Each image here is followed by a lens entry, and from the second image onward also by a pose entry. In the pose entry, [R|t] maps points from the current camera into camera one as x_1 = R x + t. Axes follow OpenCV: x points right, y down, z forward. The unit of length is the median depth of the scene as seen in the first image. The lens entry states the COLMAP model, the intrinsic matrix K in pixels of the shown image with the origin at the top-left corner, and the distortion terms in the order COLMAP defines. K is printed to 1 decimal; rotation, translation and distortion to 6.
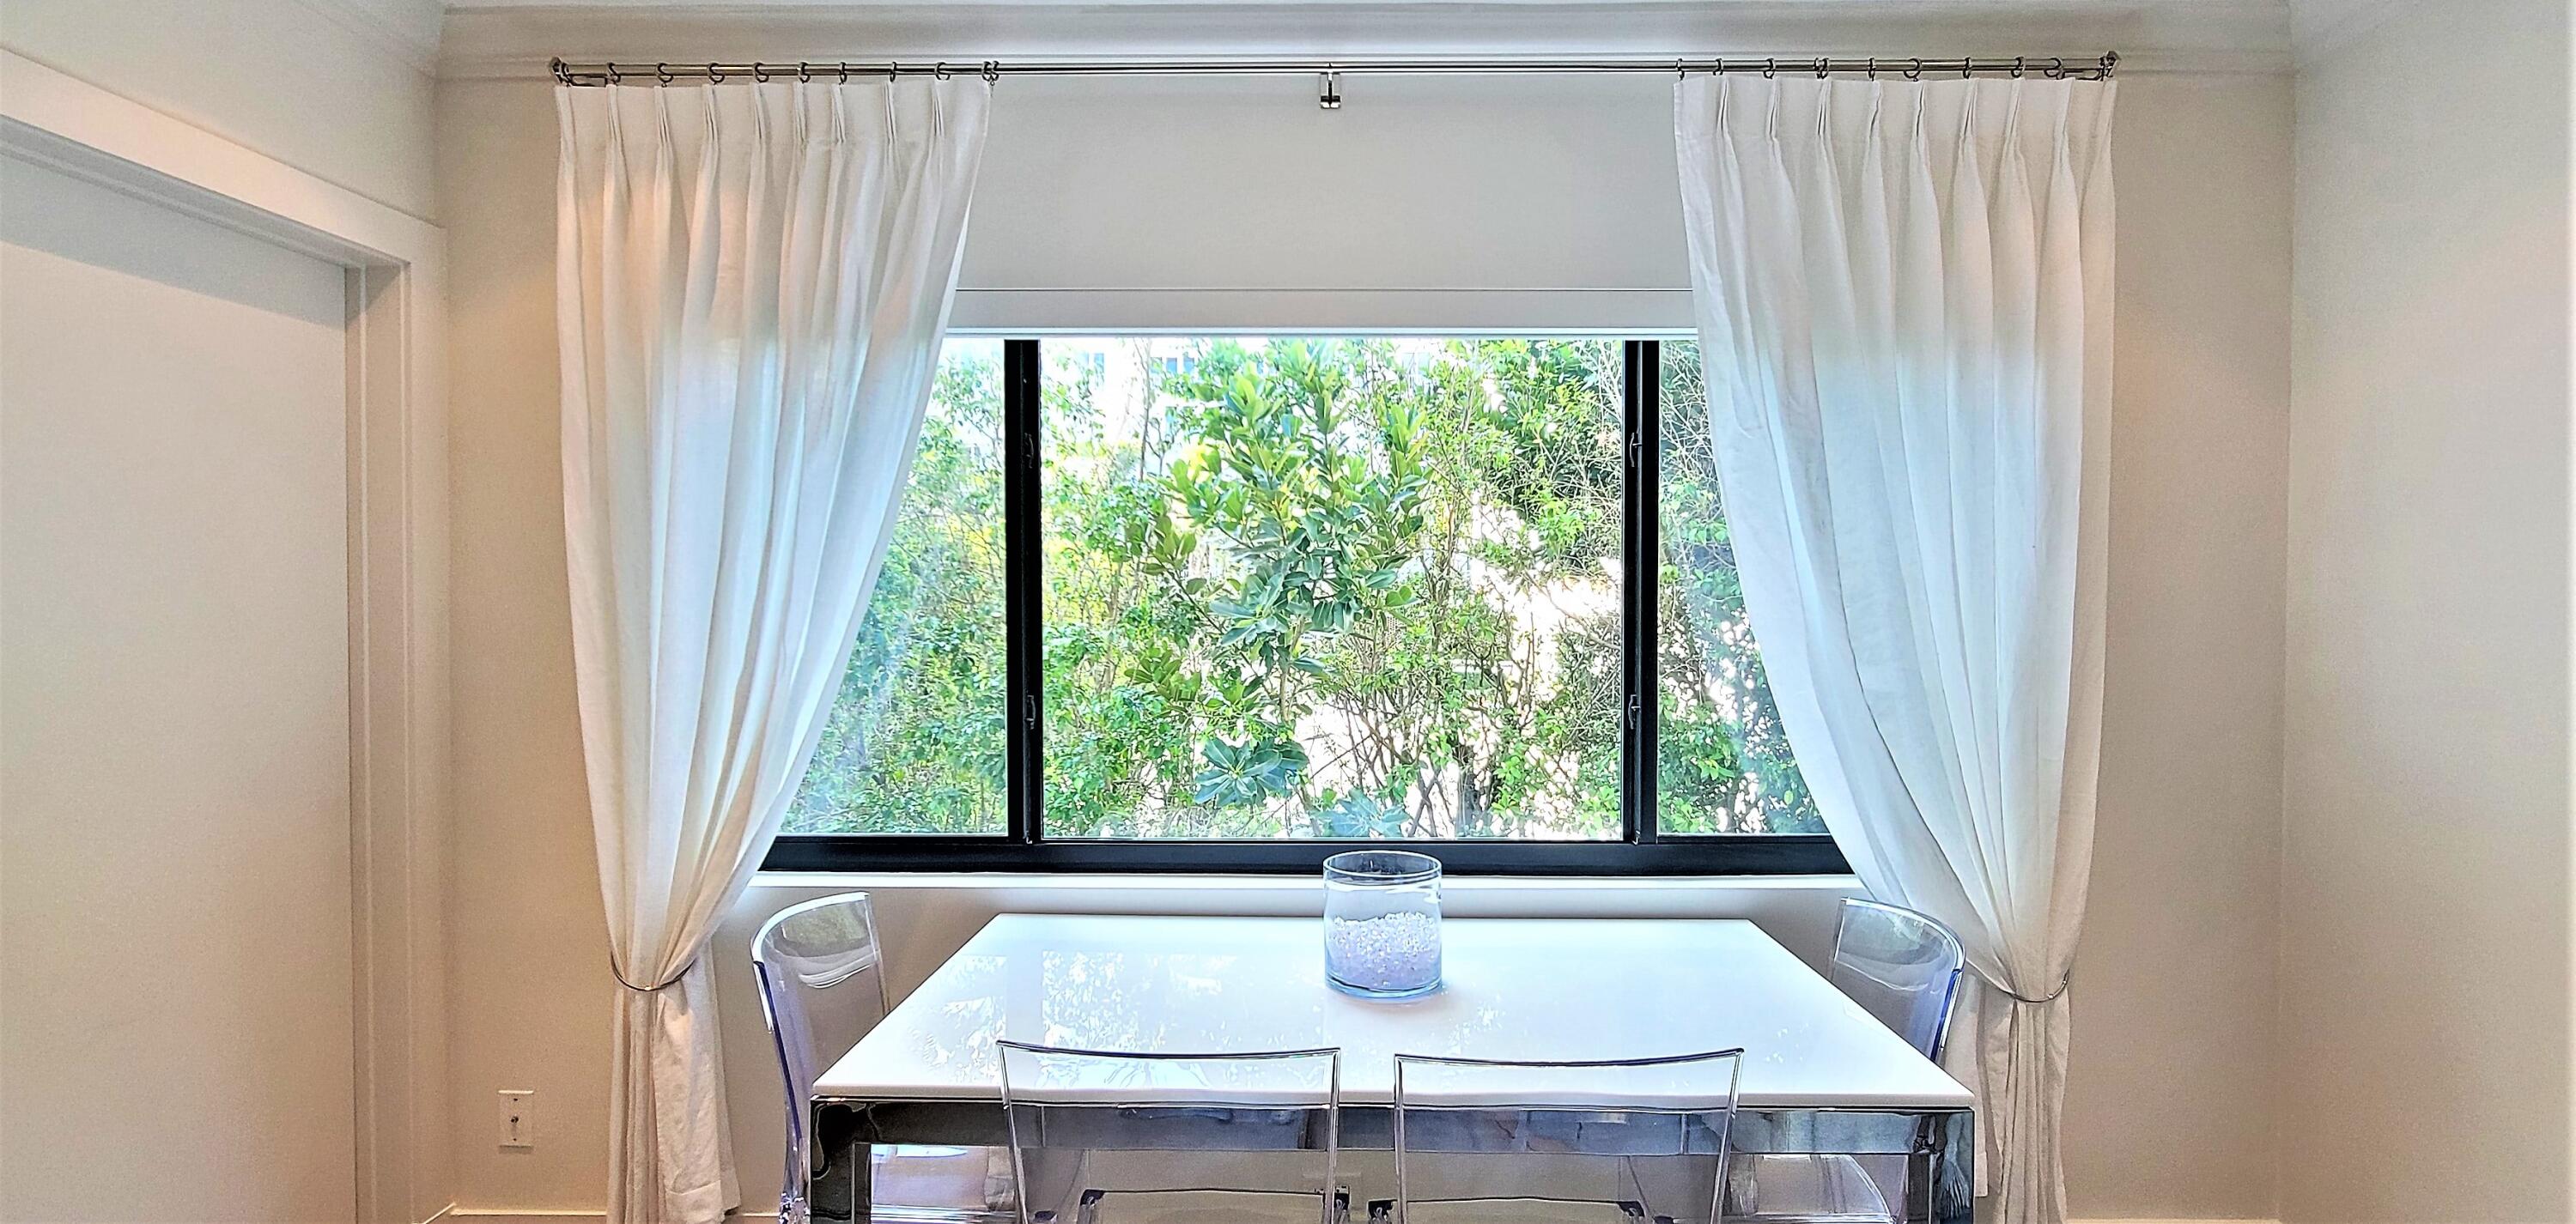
lens RADIAL K [[1199.9, 0, 1326.0], [0, 1199.9, 618.2], [0, 0, 1]] dist [-0.000333, -0.000098]
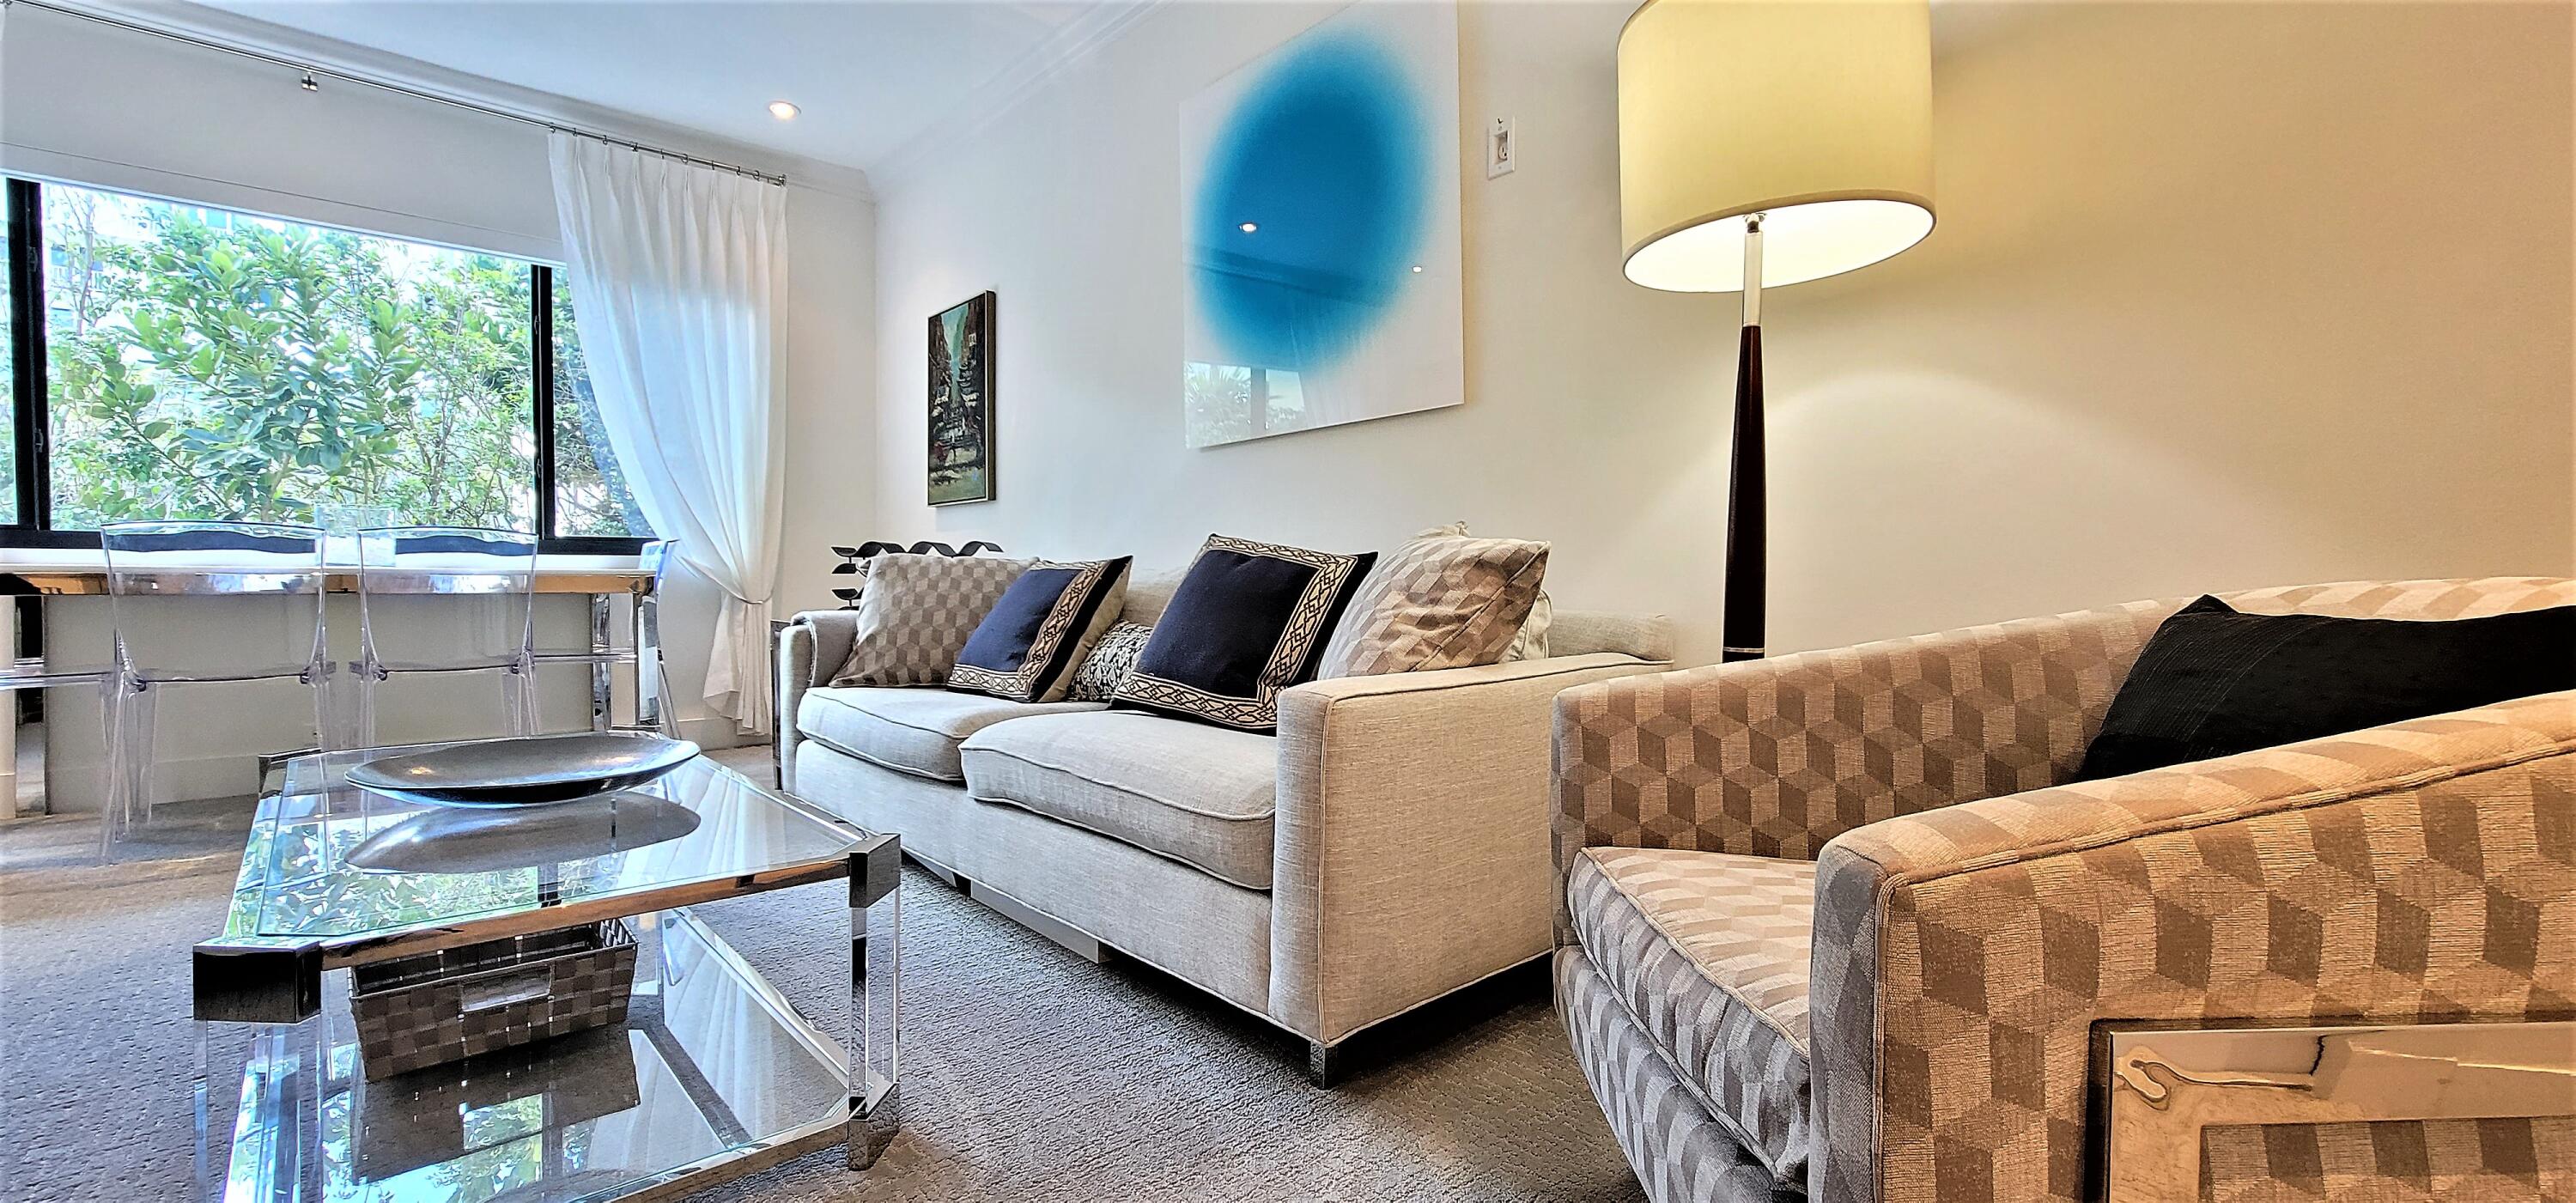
lens RADIAL K [[1058.4, 0, 1285.5], [0, 1058.4, 603.6], [0, 0, 1]] dist [-0.004479, -0.000087]
pose [[0.734515, -0.015419, 0.678417, -0.003387], [0.007146, 0.999862, 0.014987, 0.264126], [-0.678554, -0.006160, 0.734524, -0.943412]]
